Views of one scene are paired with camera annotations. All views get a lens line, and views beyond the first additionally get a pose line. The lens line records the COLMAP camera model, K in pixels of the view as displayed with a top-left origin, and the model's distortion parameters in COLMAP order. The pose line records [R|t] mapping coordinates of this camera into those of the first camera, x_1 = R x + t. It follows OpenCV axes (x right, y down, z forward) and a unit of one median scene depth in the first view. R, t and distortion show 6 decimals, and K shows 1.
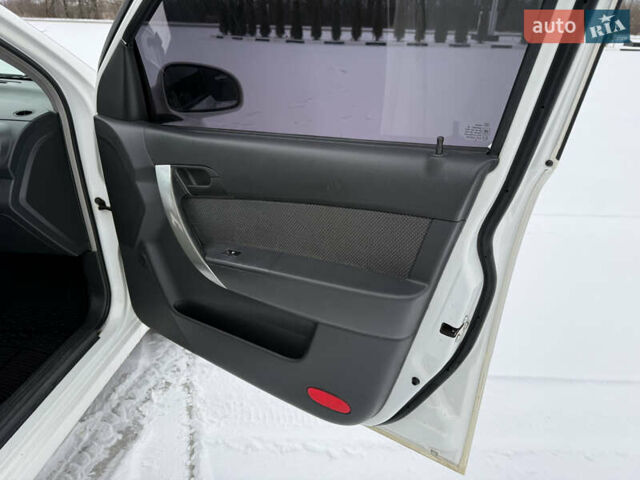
lens RADIAL K [[448.9, 0, 322.0], [0, 448.9, 240.9], [0, 0, 1]] dist [-0.001539, -0.001991]
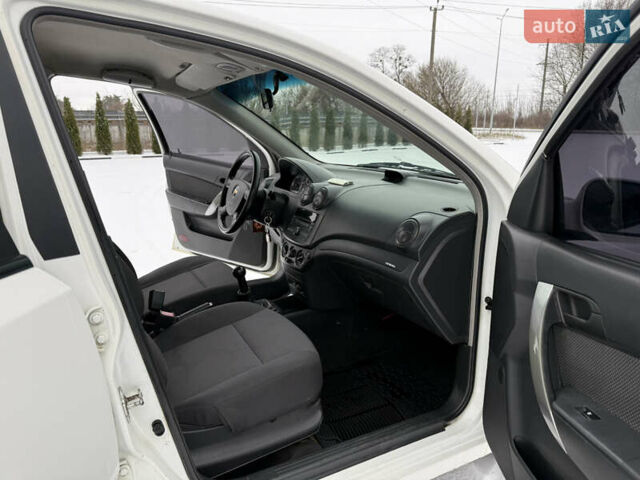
lens RADIAL K [[448.9, 0, 322.0], [0, 448.9, 240.9], [0, 0, 1]] dist [-0.001539, -0.001991]
pose [[0.574517, 0.182076, -0.797984, 0.082605], [-0.355144, 0.933840, -0.042615, -0.046786], [0.737430, 0.307882, 0.601170, 0.095247]]
